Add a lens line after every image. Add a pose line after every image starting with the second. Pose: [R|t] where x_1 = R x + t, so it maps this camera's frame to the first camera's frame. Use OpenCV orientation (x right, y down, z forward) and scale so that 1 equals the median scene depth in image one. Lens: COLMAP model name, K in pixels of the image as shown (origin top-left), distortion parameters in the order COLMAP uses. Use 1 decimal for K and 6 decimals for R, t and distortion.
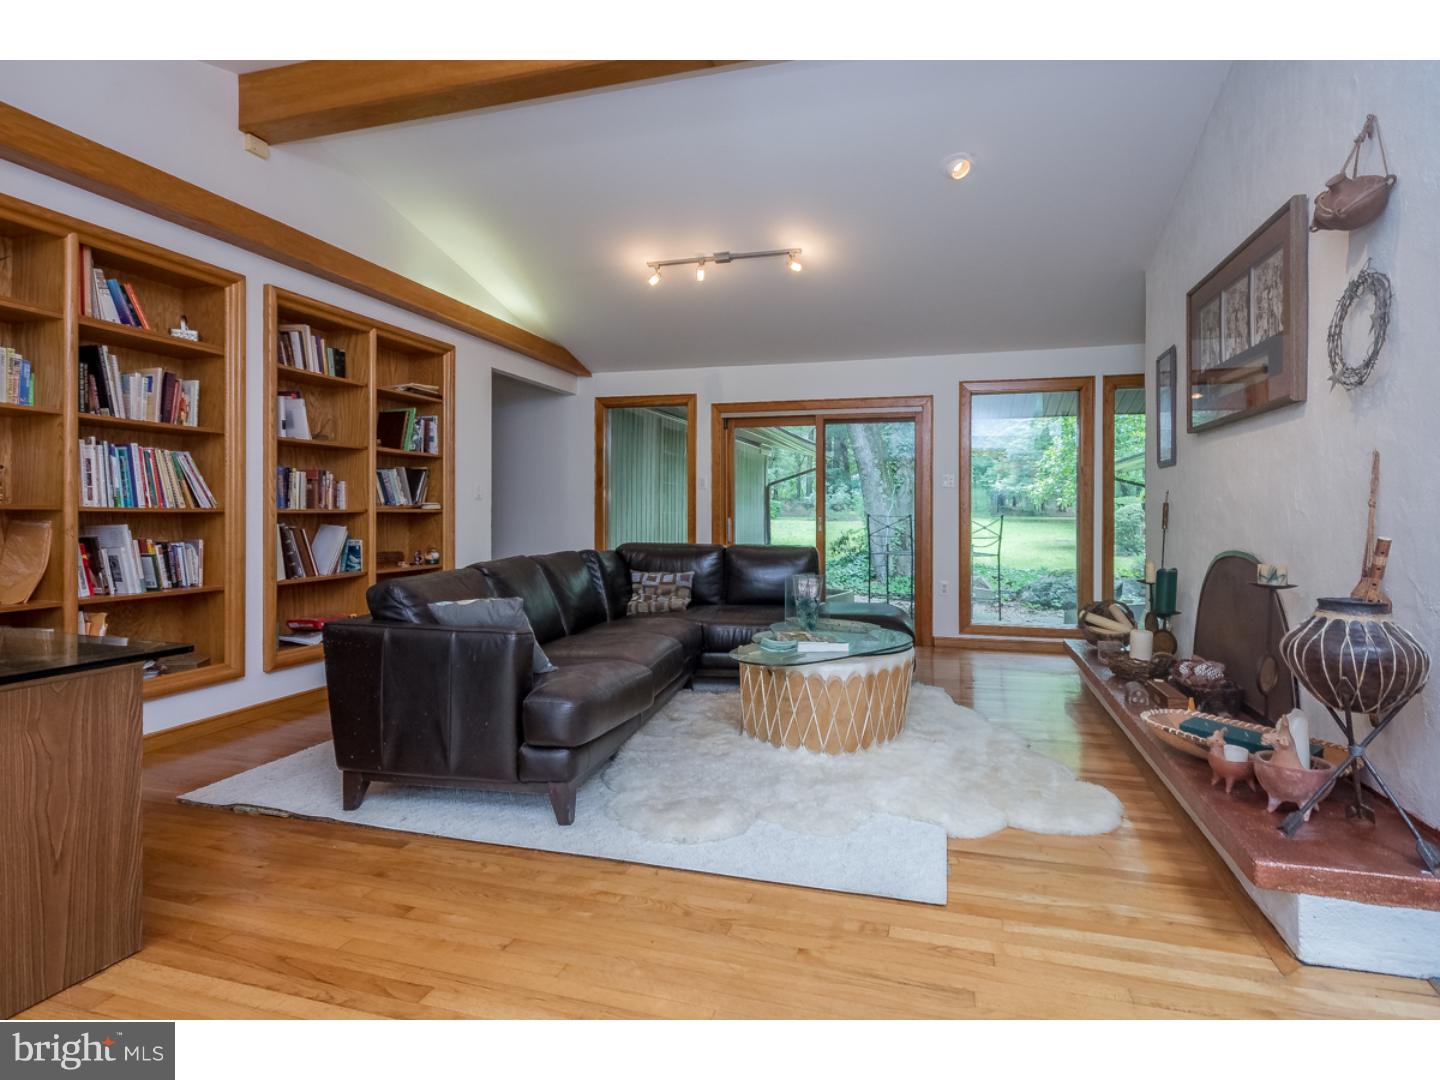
lens RADIAL K [[718.5, 0, 724.2], [0, 718.5, 530.8], [0, 0, 1]] dist [0.000129, -0.000237]
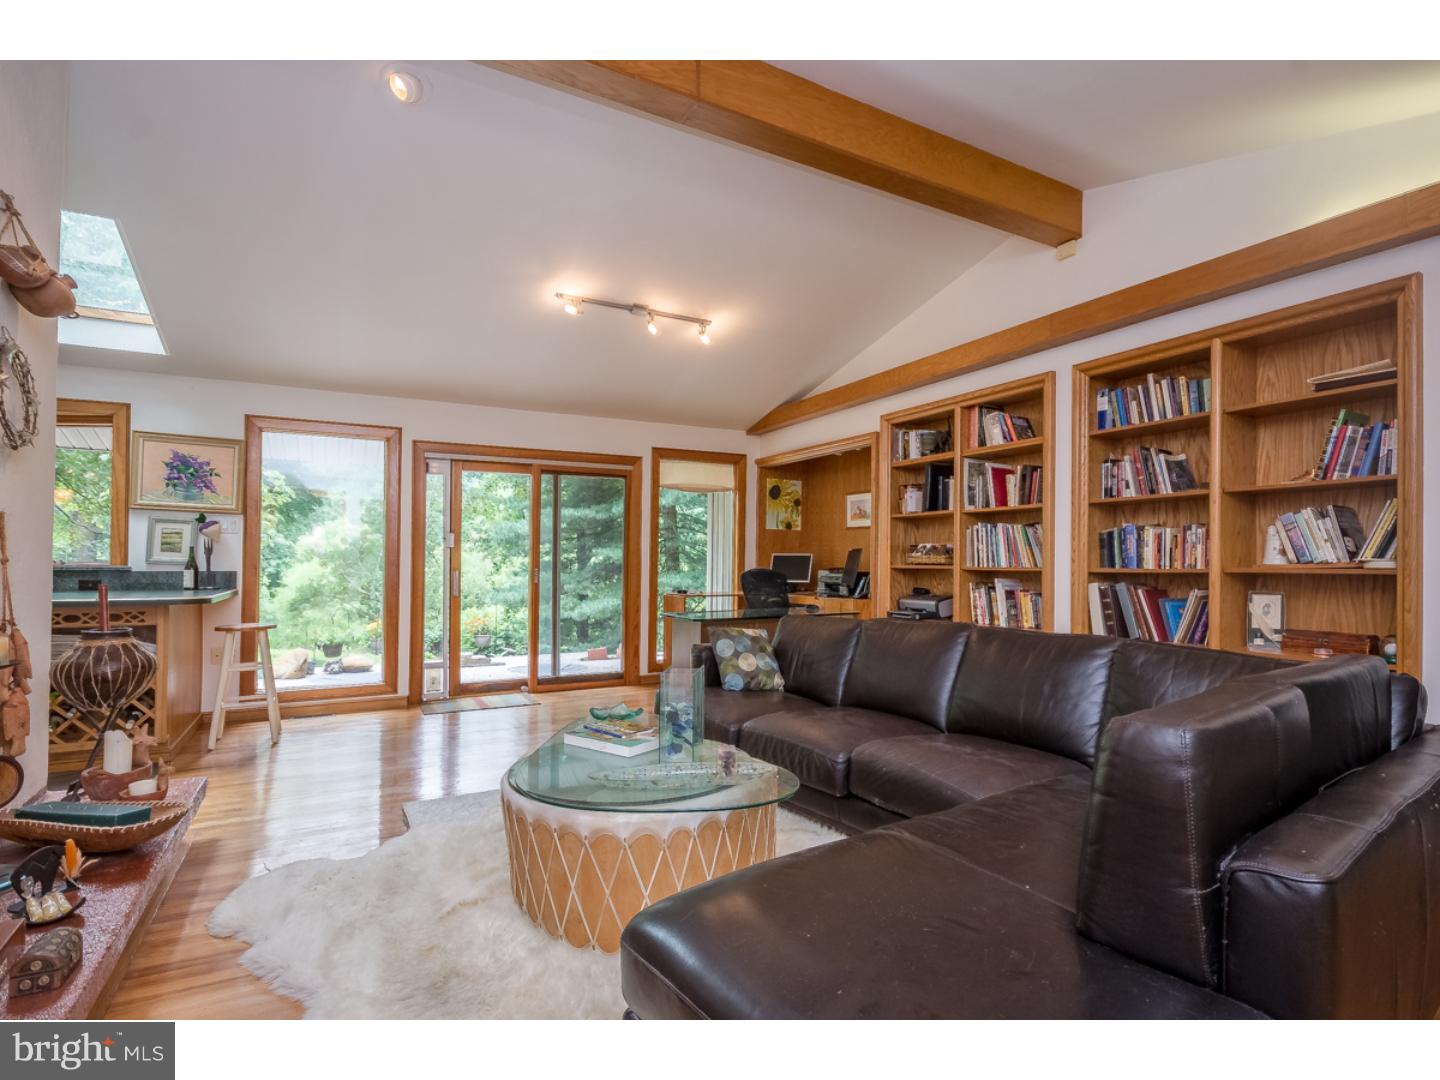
lens RADIAL K [[708.6, 0, 718.2], [0, 708.6, 580.4], [0, 0, 1]] dist [-0.000003, 0.000634]
pose [[-0.697387, 0.006858, -0.716662, 0.533872], [-0.026314, 0.999035, 0.035166, -0.036812], [0.716212, 0.043382, -0.696533, 1.386538]]
